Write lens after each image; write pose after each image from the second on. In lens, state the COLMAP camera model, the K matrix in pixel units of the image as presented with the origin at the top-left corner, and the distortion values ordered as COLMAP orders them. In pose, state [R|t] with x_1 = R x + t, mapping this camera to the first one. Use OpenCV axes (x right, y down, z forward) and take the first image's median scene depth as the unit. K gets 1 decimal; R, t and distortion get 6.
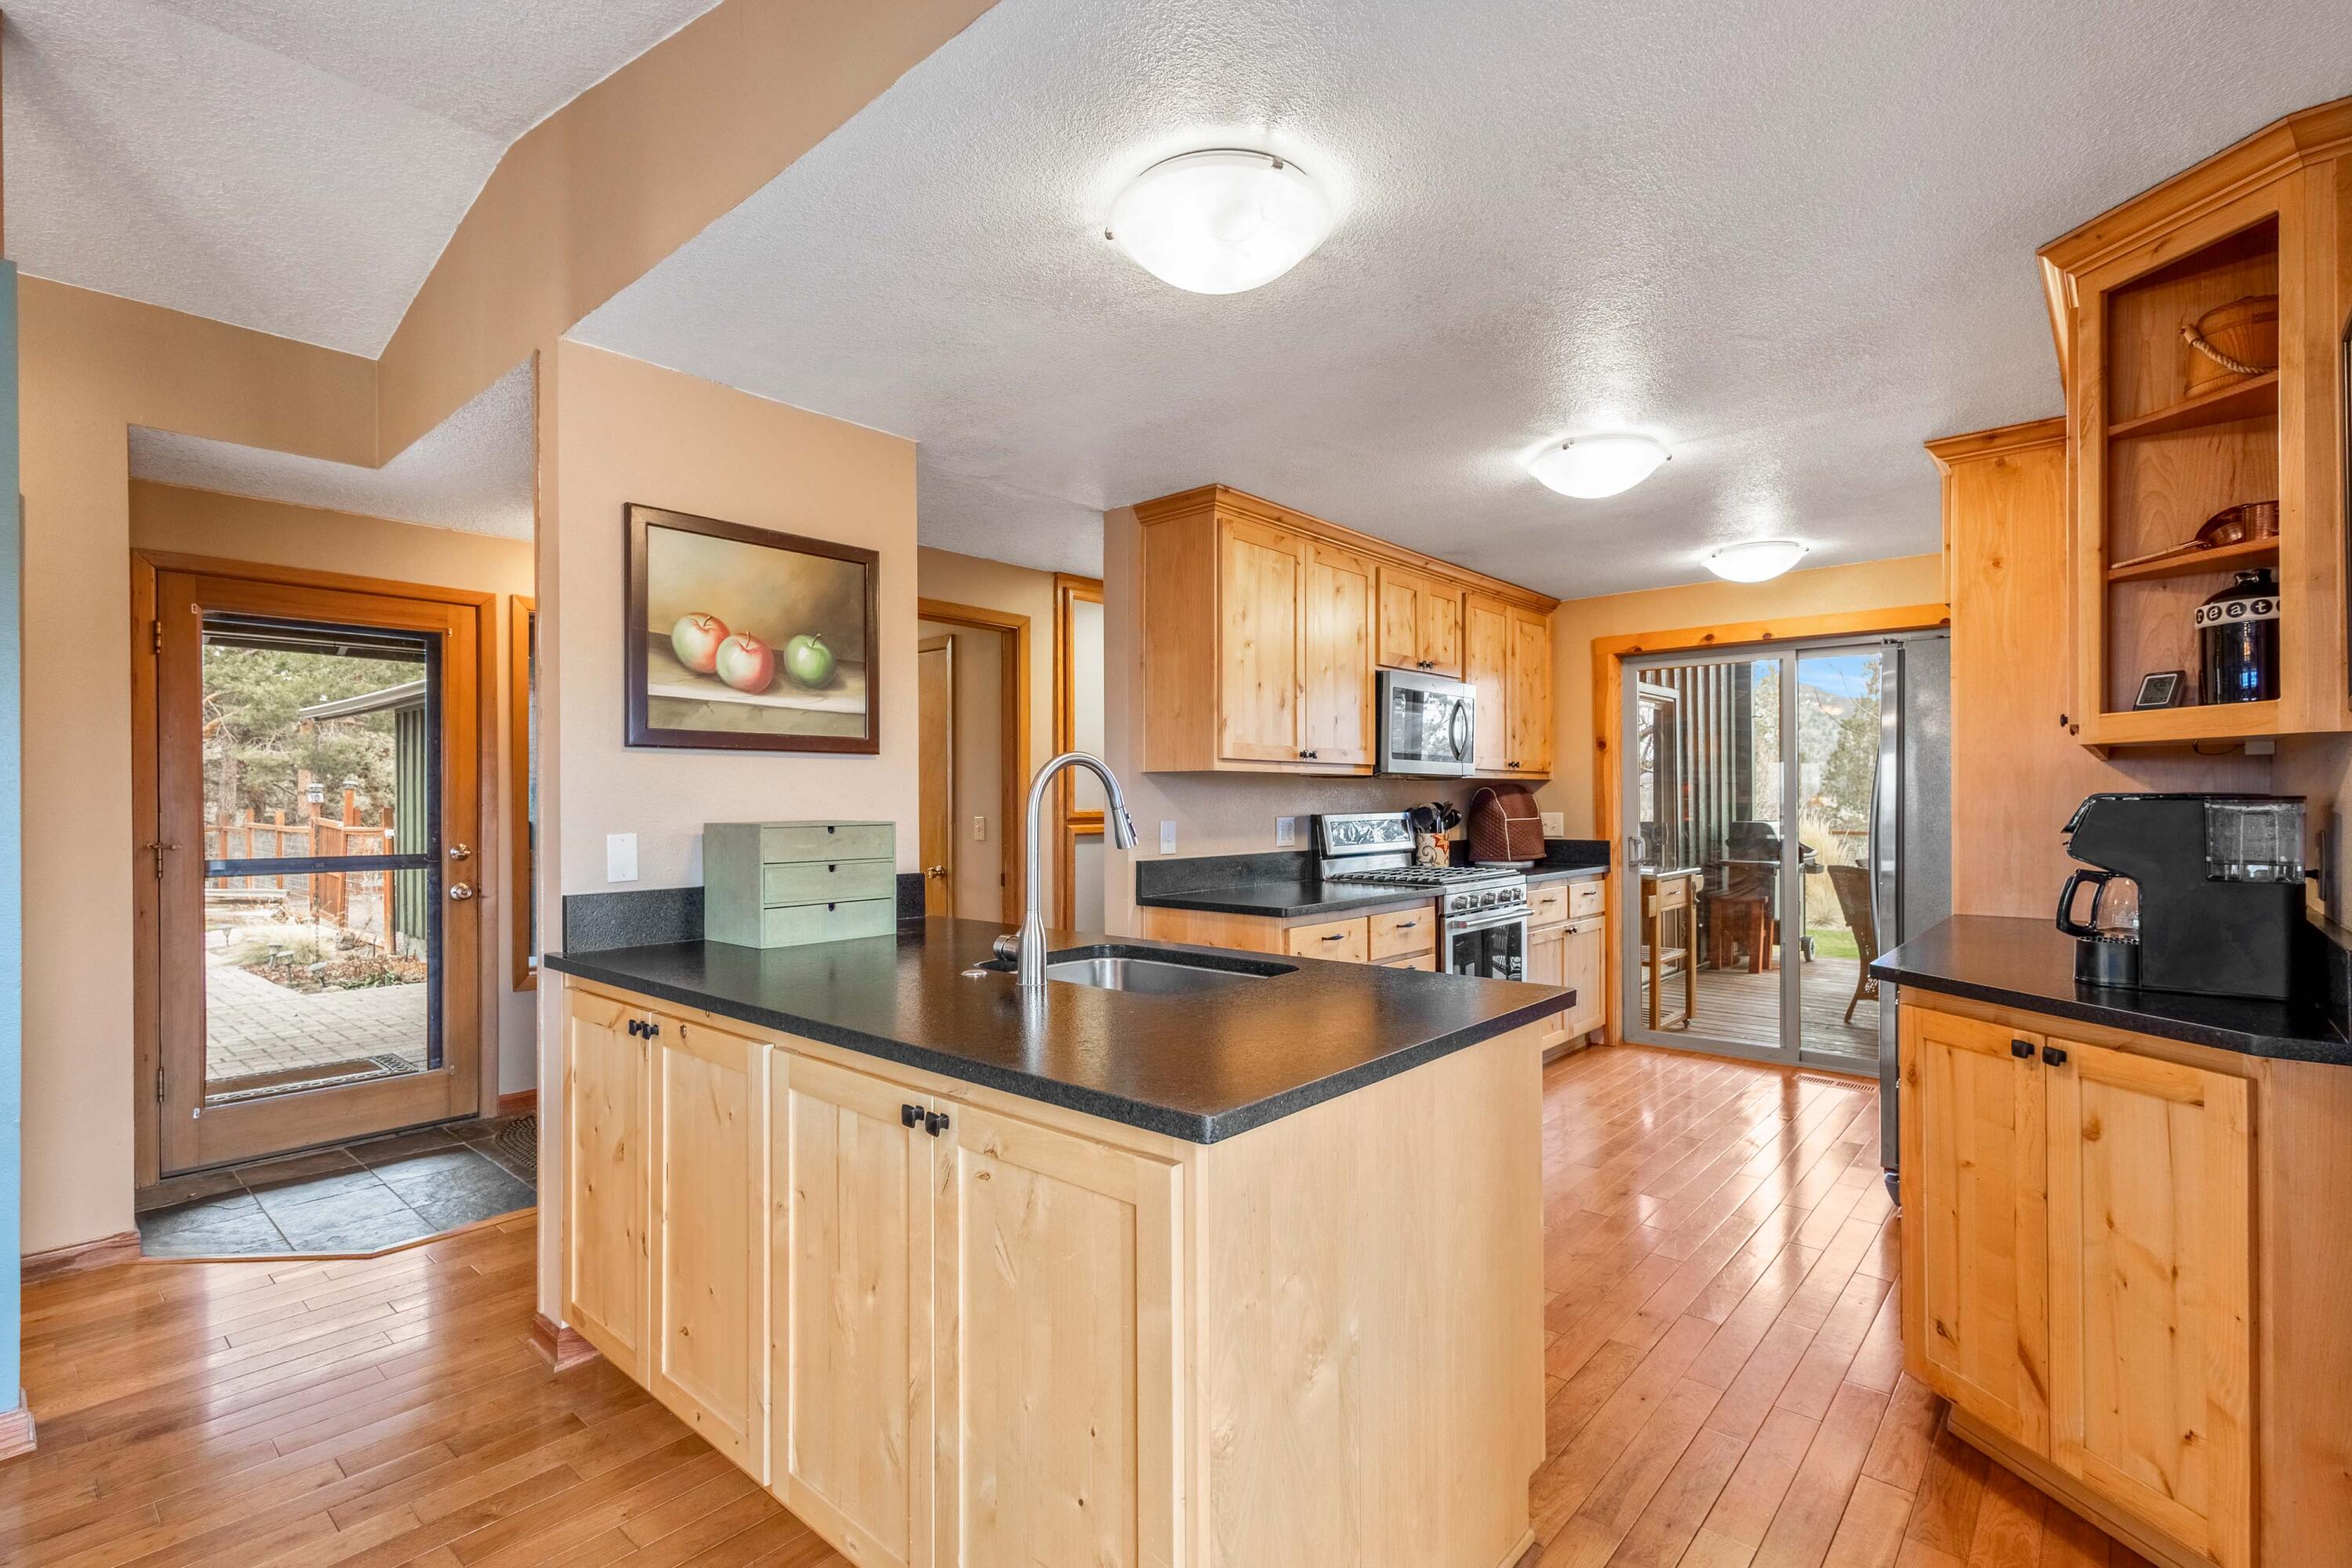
lens RADIAL K [[1082.6, 0, 1176.6], [0, 1082.6, 790.6], [0, 0, 1]] dist [-0.001535, 0.000289]
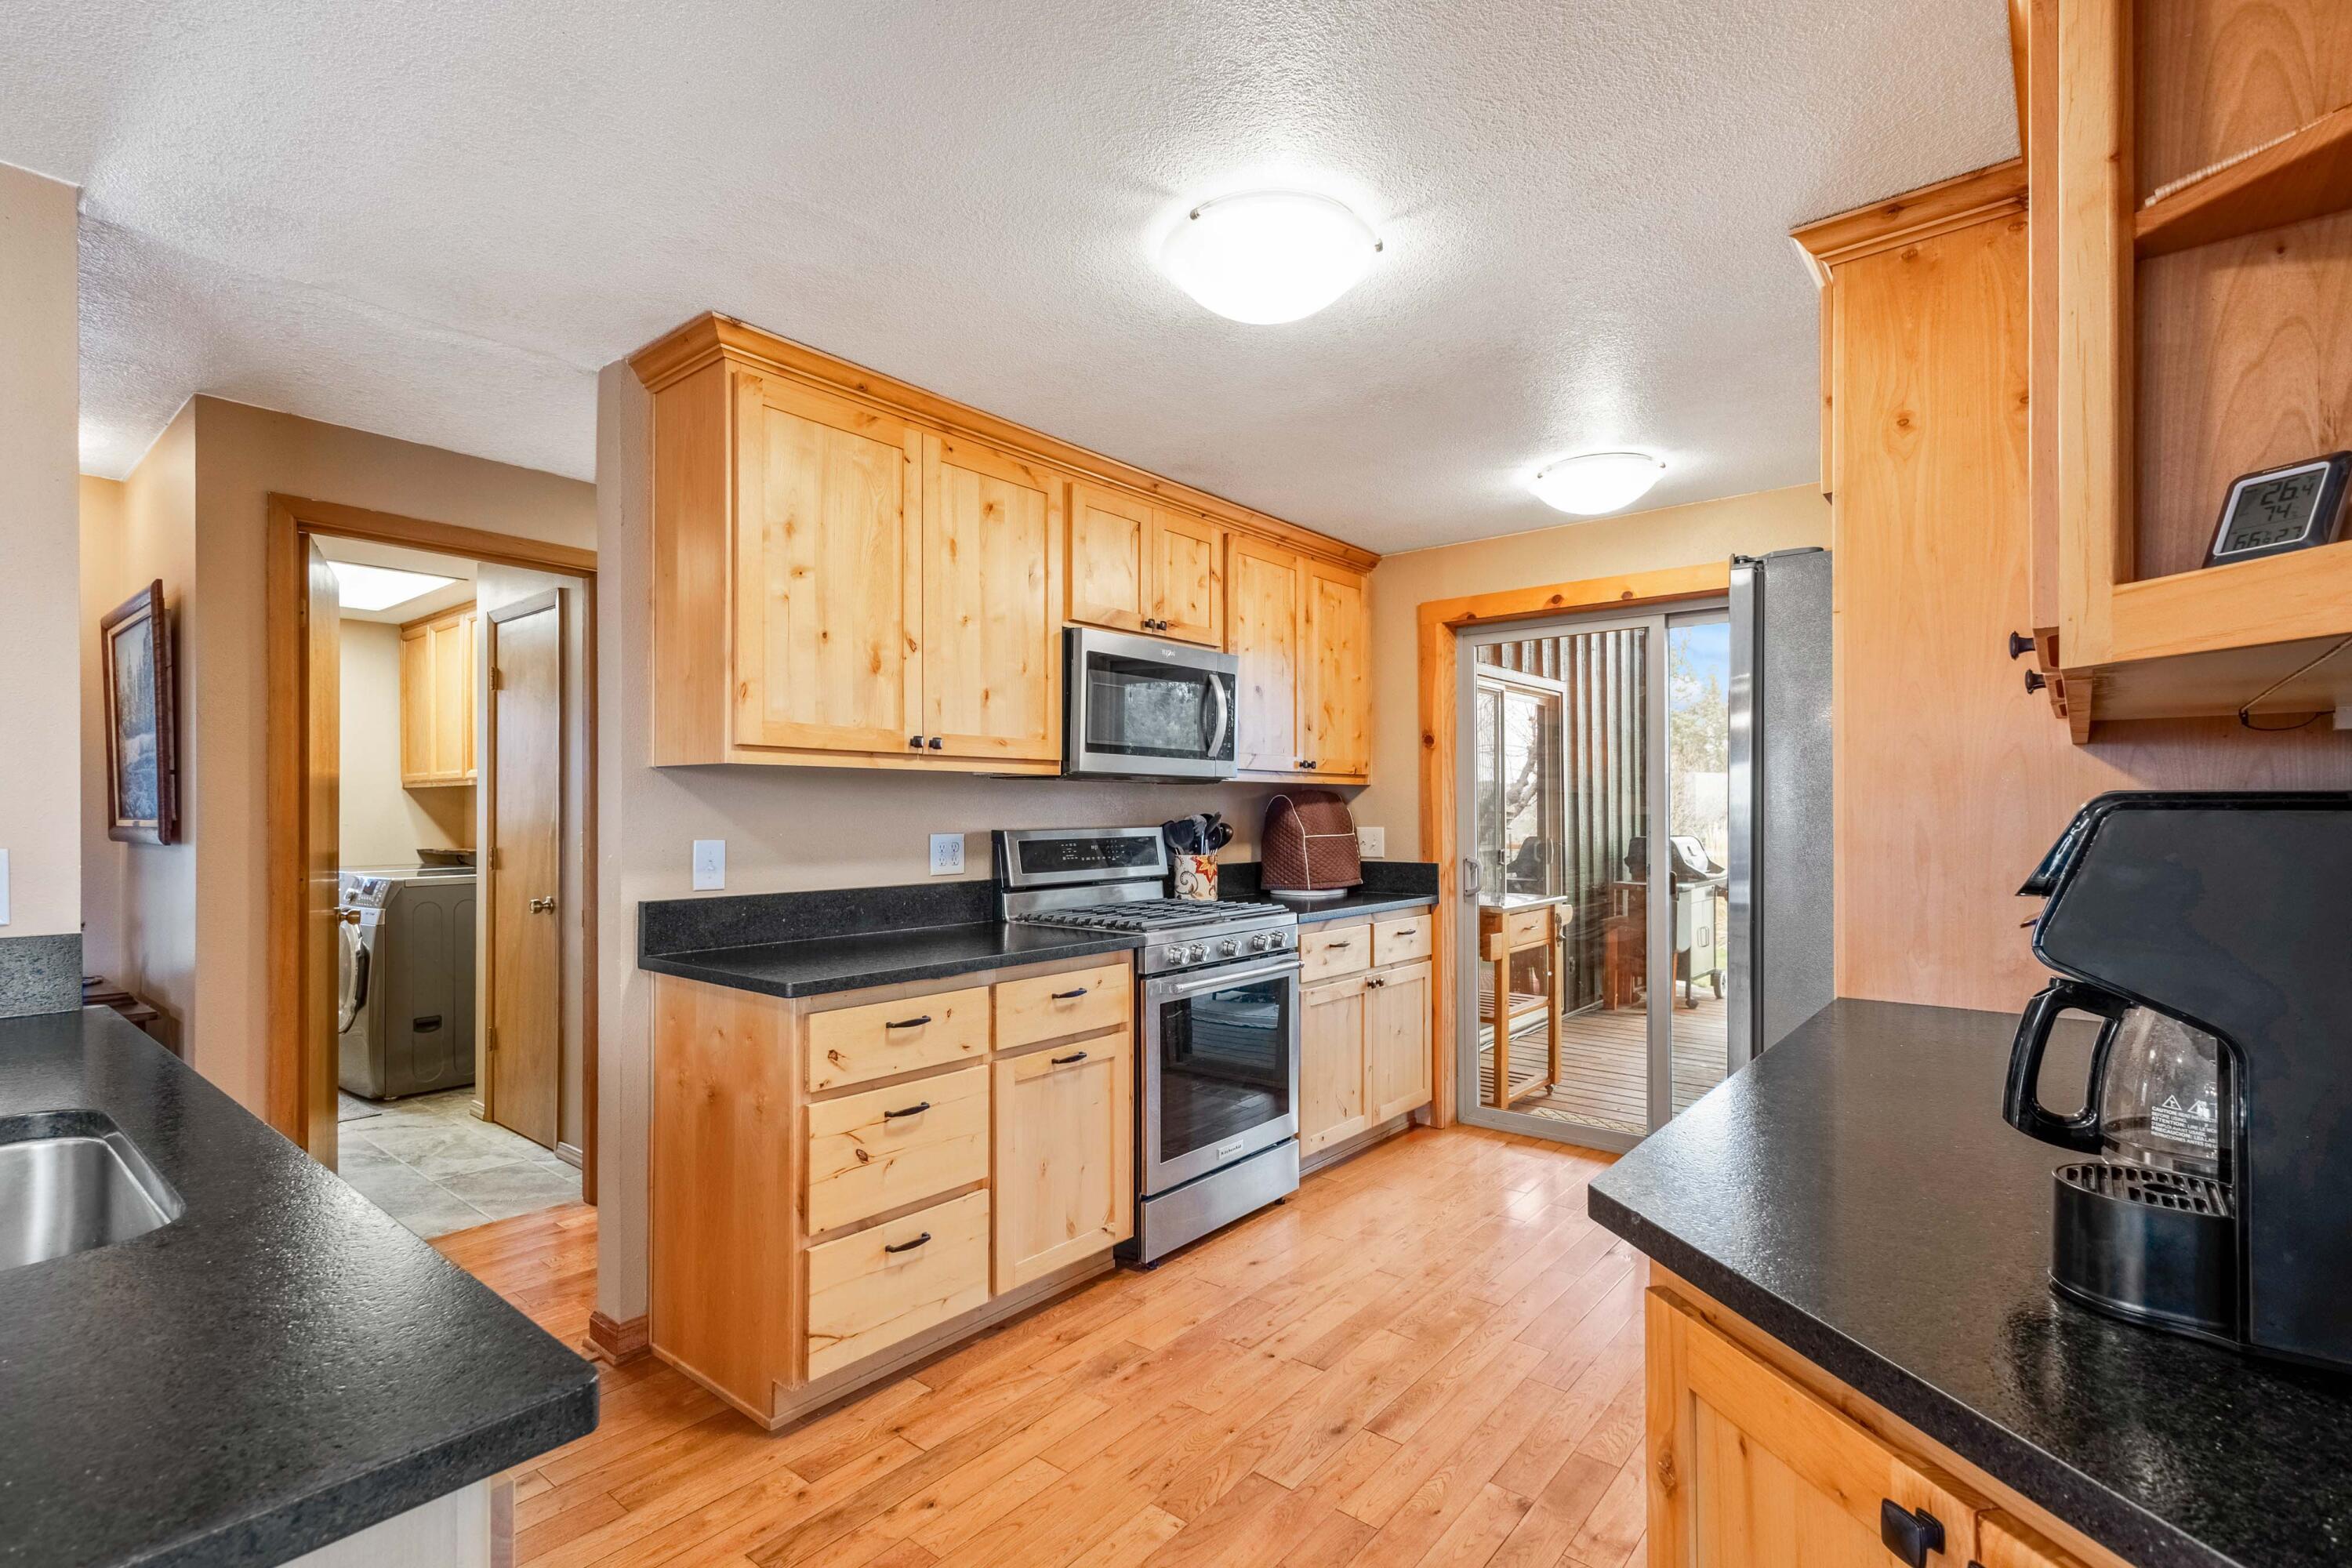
lens RADIAL K [[1082.6, 0, 1176.7], [0, 1082.6, 797.5], [0, 0, 1]] dist [-0.001535, 0.000289]
pose [[0.999406, 0.002309, 0.034385, 0.232771], [-0.002176, 0.999990, -0.003929, 0.002957], [-0.034393, 0.003852, 0.999401, 0.287854]]
